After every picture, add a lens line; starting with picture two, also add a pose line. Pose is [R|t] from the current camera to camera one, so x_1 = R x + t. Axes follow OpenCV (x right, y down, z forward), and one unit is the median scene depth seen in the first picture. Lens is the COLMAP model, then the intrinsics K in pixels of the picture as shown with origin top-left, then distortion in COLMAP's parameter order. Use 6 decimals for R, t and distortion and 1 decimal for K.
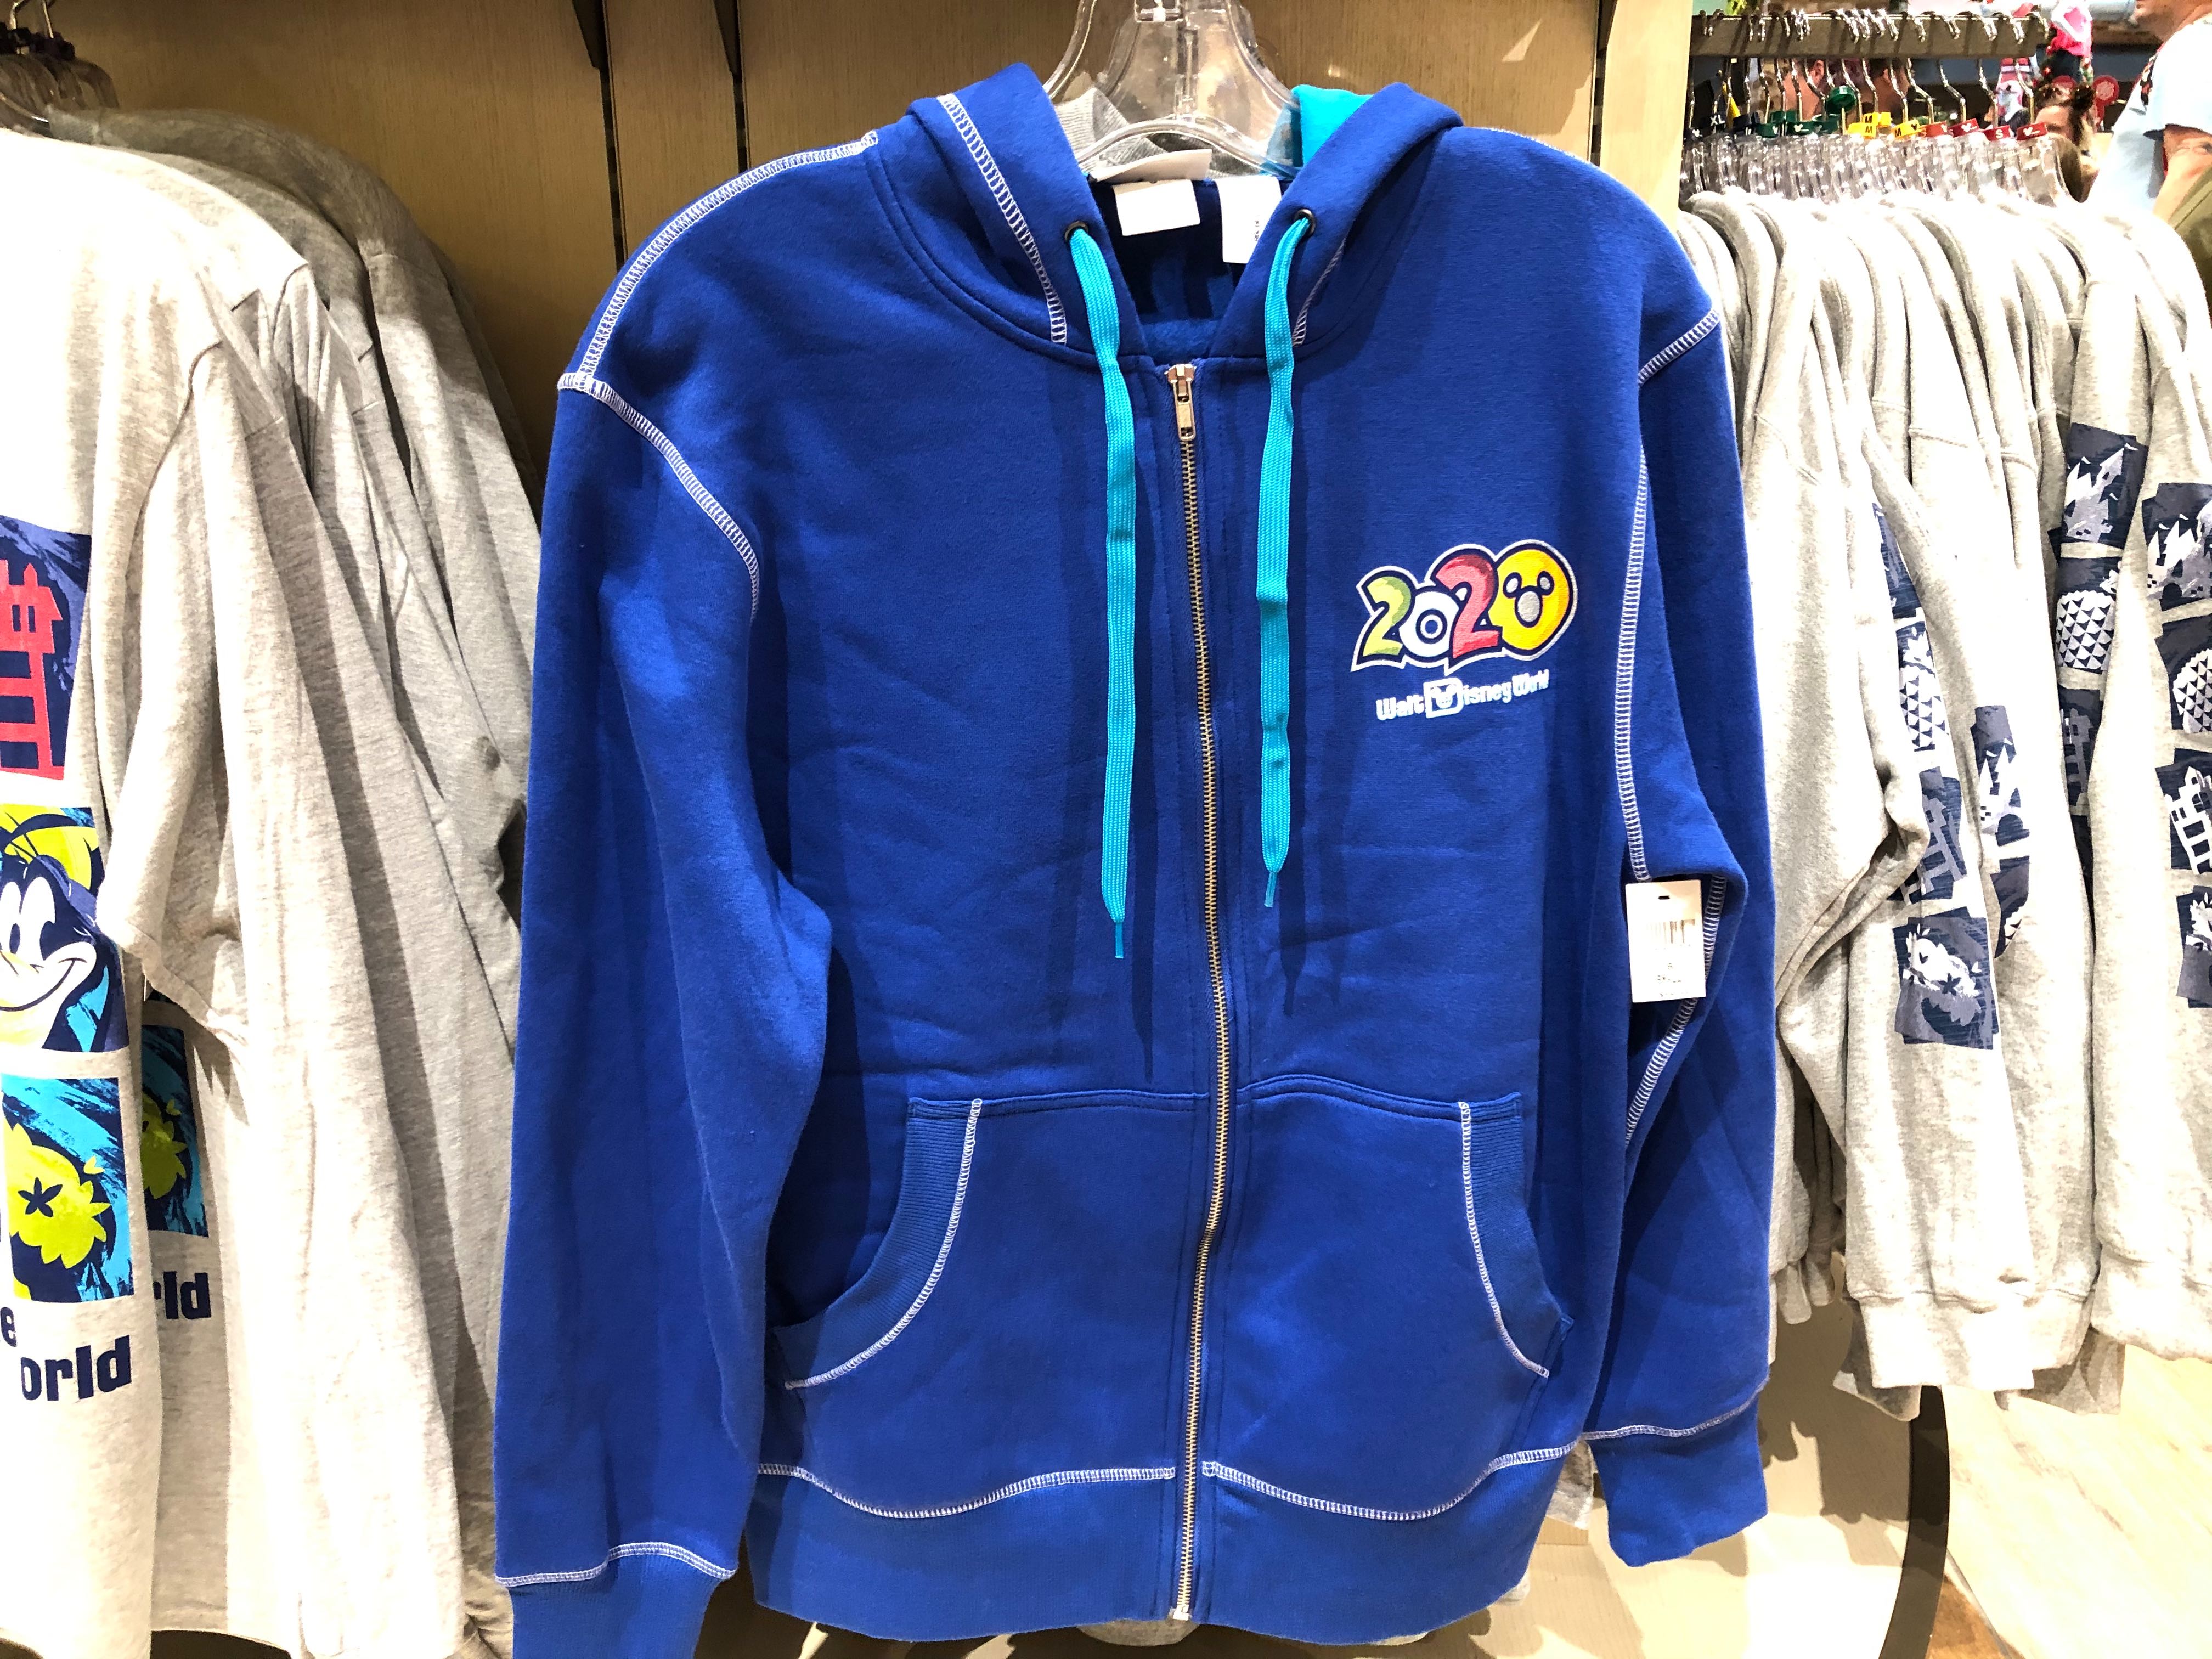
lens RADIAL K [[1721.4, 0, 1104.3], [0, 1721.4, 784.9], [0, 0, 1]] dist [-0.001435, 0.031982]
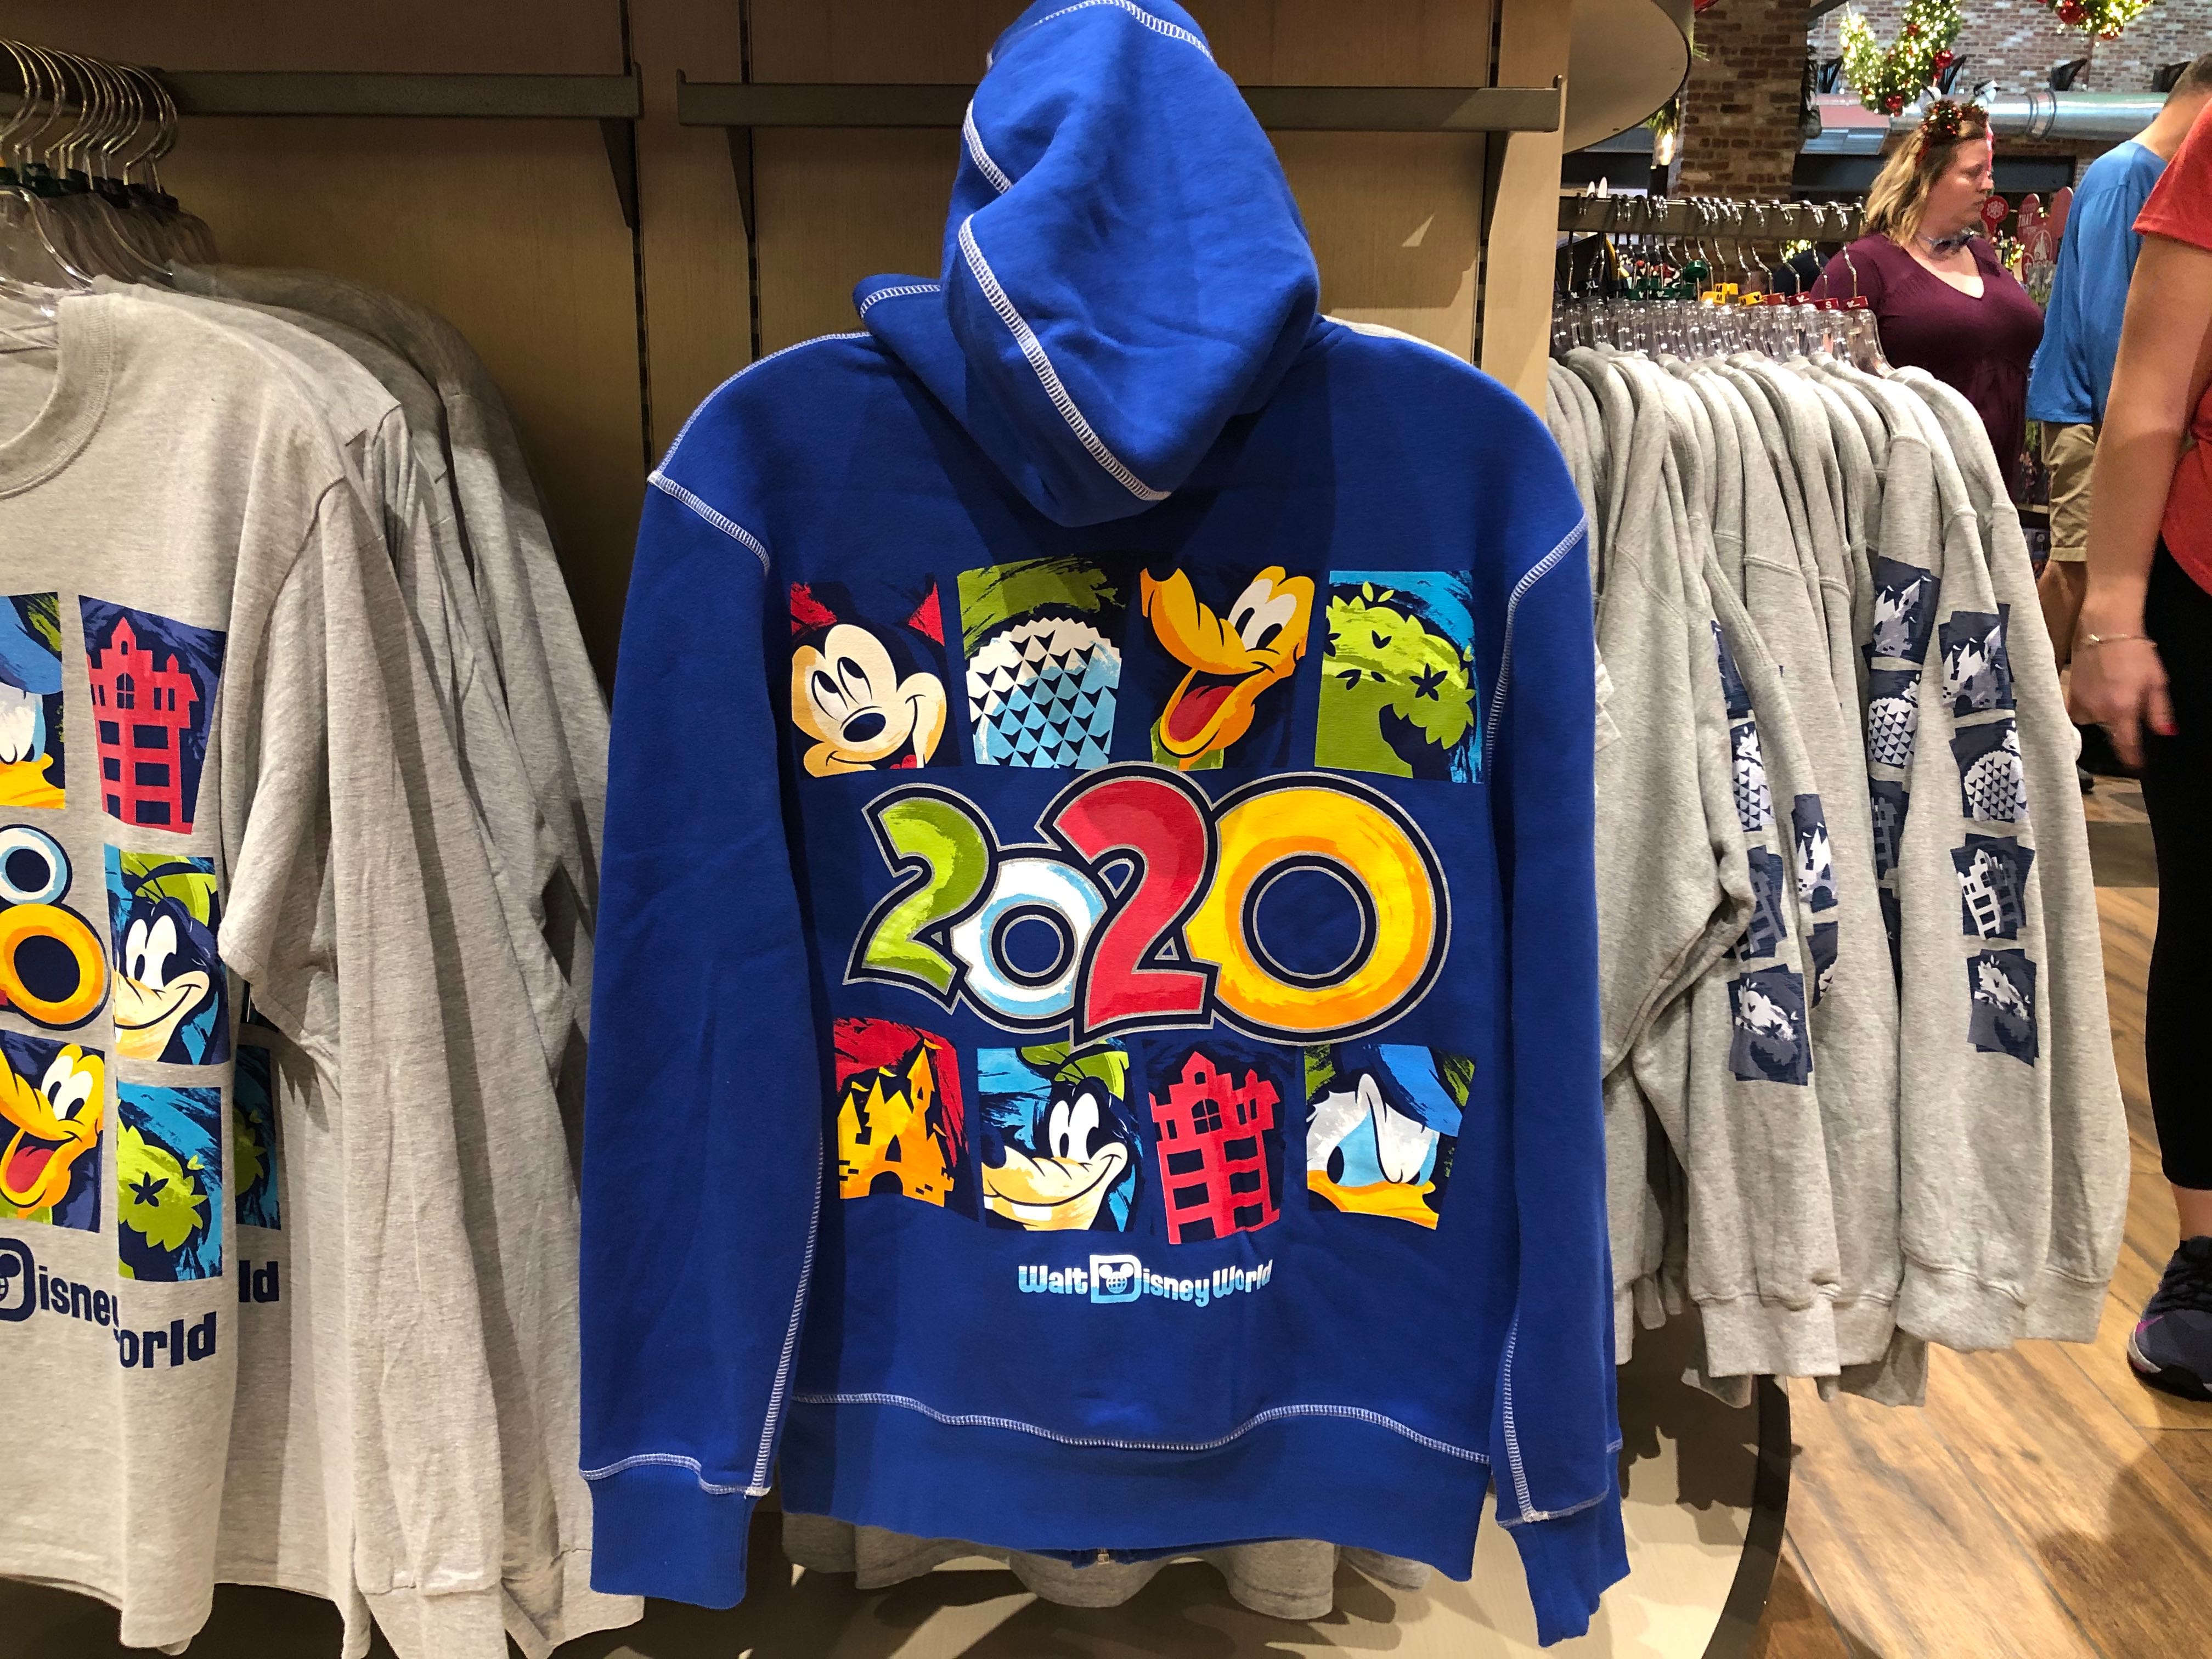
lens RADIAL K [[1721.4, 0, 1104.3], [0, 1721.4, 784.9], [0, 0, 1]] dist [-0.001435, 0.031982]
pose [[0.999214, 0.015693, 0.036400, -0.011584], [-0.014307, 0.999174, -0.038047, -0.000344], [-0.036967, 0.037496, 0.998613, -0.161513]]
